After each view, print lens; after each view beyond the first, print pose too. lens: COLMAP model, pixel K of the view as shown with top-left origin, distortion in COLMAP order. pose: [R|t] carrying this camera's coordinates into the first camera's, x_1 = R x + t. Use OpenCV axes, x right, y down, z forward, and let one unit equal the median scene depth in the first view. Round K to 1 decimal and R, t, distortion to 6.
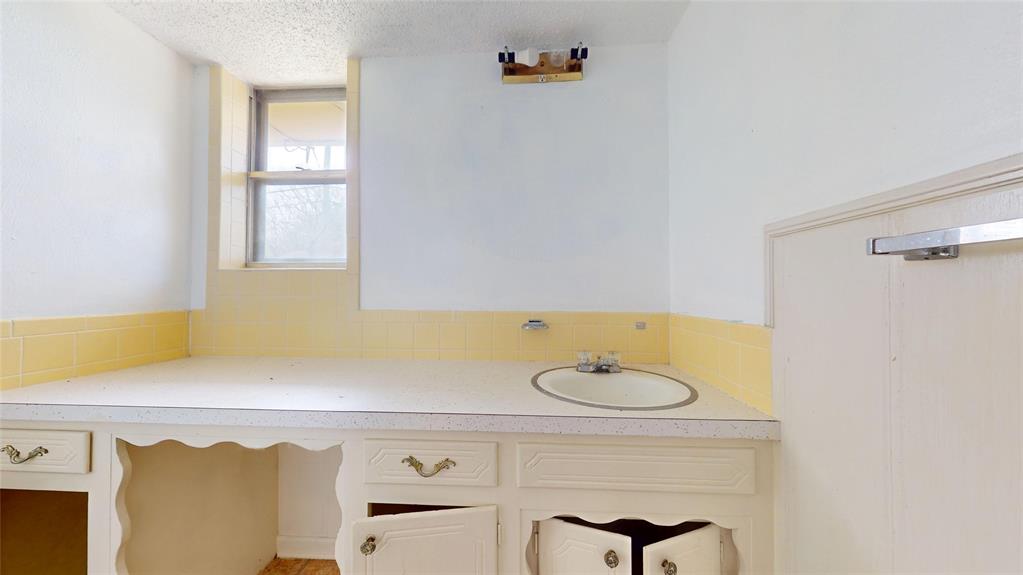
lens RADIAL K [[322.5, 0, 512.8], [0, 322.5, 289.4], [0, 0, 1]] dist [0.000968, -0.000016]
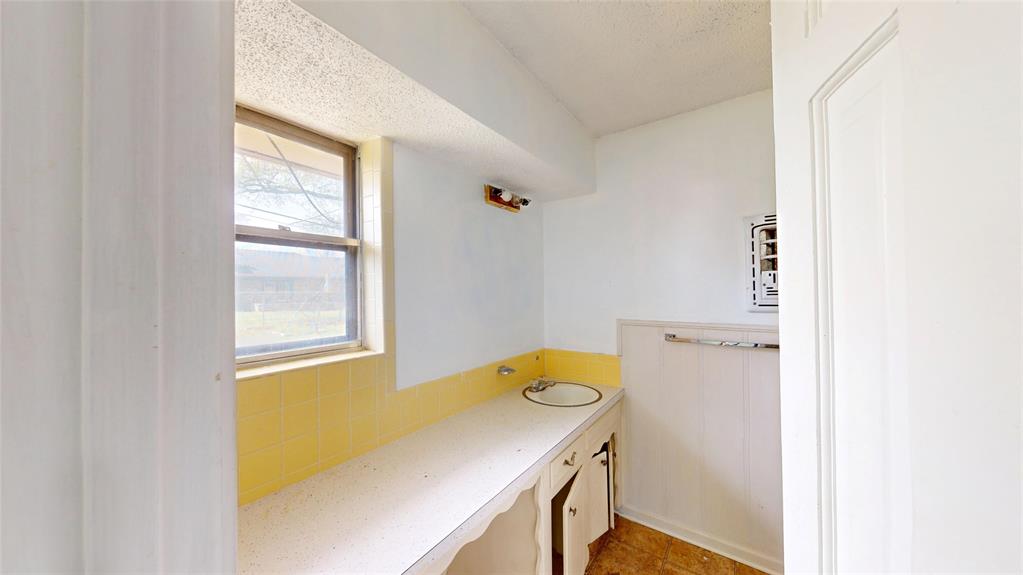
lens RADIAL K [[322.5, 0, 512.8], [0, 322.5, 289.4], [0, 0, 1]] dist [0.000968, -0.000016]
pose [[0.527913, -0.000641, 0.849298, -1.196116], [0.003047, 0.999995, -0.001140, -0.265782], [-0.849293, 0.003189, 0.527912, 0.165692]]
